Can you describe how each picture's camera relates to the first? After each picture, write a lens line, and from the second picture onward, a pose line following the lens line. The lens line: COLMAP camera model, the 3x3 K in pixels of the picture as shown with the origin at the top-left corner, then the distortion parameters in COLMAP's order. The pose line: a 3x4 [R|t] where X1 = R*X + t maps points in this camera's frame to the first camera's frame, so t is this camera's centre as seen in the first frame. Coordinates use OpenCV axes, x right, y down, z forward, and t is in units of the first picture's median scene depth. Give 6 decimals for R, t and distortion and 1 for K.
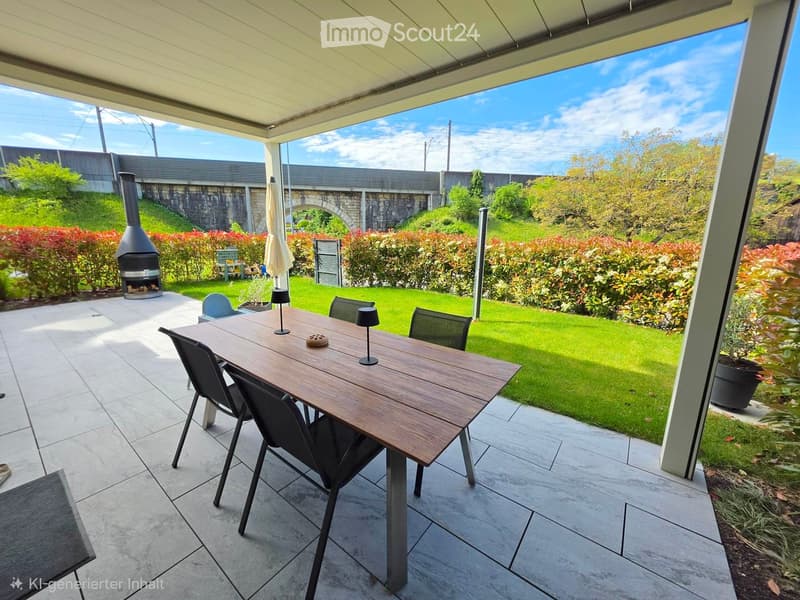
lens RADIAL K [[324.1, 0, 392.5], [0, 324.1, 299.0], [0, 0, 1]] dist [0.000655, 0.000714]
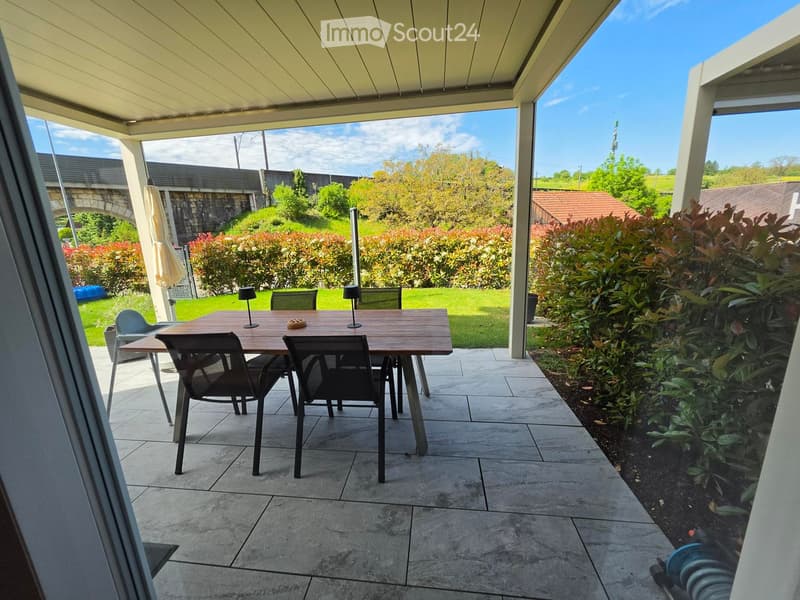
lens RADIAL K [[324.1, 0, 396.7], [0, 324.1, 295.5], [0, 0, 1]] dist [0.000655, 0.000714]
pose [[0.859281, -0.152355, 0.488287, -0.119143], [0.156351, 0.987155, 0.032866, 0.011339], [-0.487022, 0.048103, 0.872064, -0.053218]]
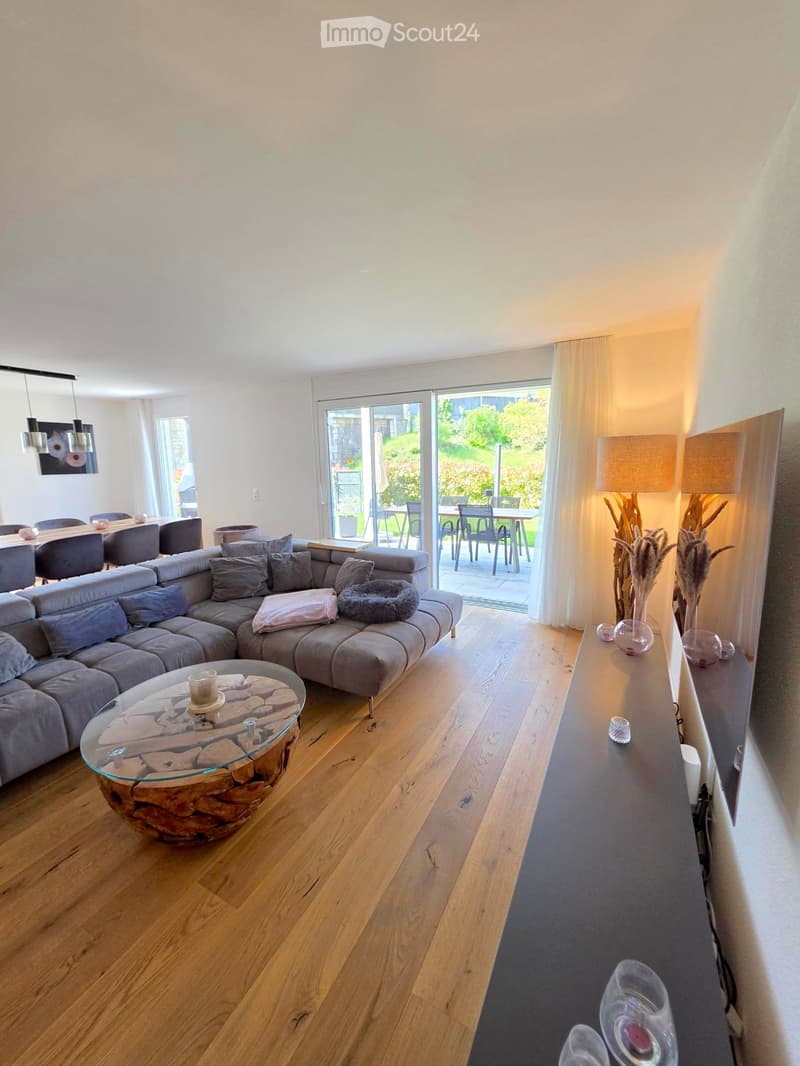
lens RADIAL K [[431.8, 0, 400.1], [0, 431.8, 524.3], [0, 0, 1]] dist [0.000655, 0.000714]
pose [[0.985651, -0.048573, 0.161656, -0.279567], [0.058788, 0.996524, -0.059018, 0.096809], [-0.158227, 0.067674, 0.985081, -0.473370]]
